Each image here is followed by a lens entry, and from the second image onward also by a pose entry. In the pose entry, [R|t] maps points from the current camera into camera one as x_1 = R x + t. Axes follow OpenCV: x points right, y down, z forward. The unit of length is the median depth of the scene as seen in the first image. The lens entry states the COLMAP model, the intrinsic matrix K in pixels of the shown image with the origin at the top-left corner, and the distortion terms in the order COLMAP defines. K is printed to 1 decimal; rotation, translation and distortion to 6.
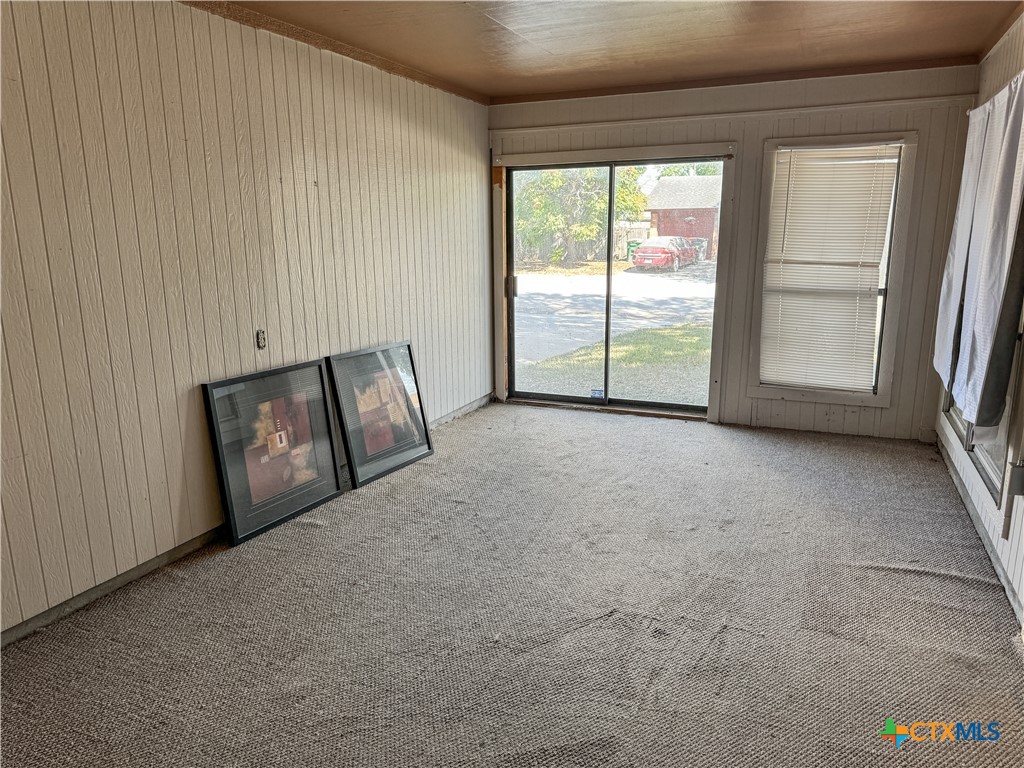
lens RADIAL K [[712.4, 0, 509.7], [0, 712.4, 389.7], [0, 0, 1]] dist [-0.000618, -0.008004]
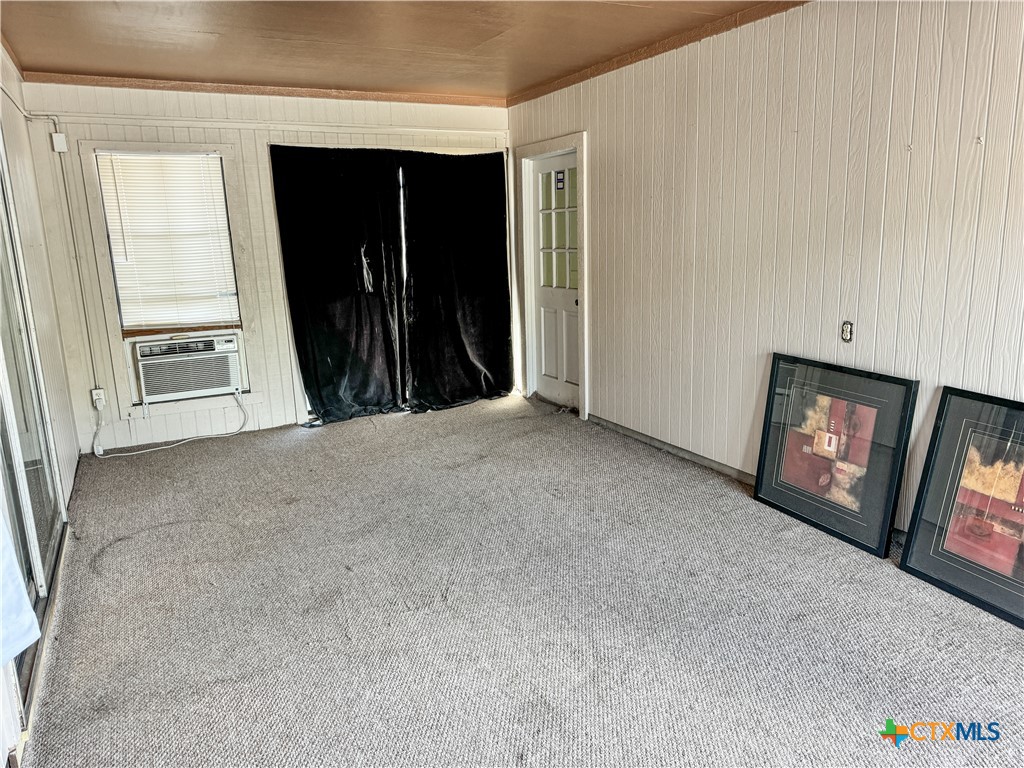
lens RADIAL K [[712.4, 0, 509.2], [0, 712.4, 381.7], [0, 0, 1]] dist [-0.000618, -0.008004]
pose [[-0.639887, 0.190130, -0.744577, 0.610436], [-0.120706, 0.932015, 0.341728, -0.266668], [0.758930, 0.308542, -0.573435, 1.199720]]
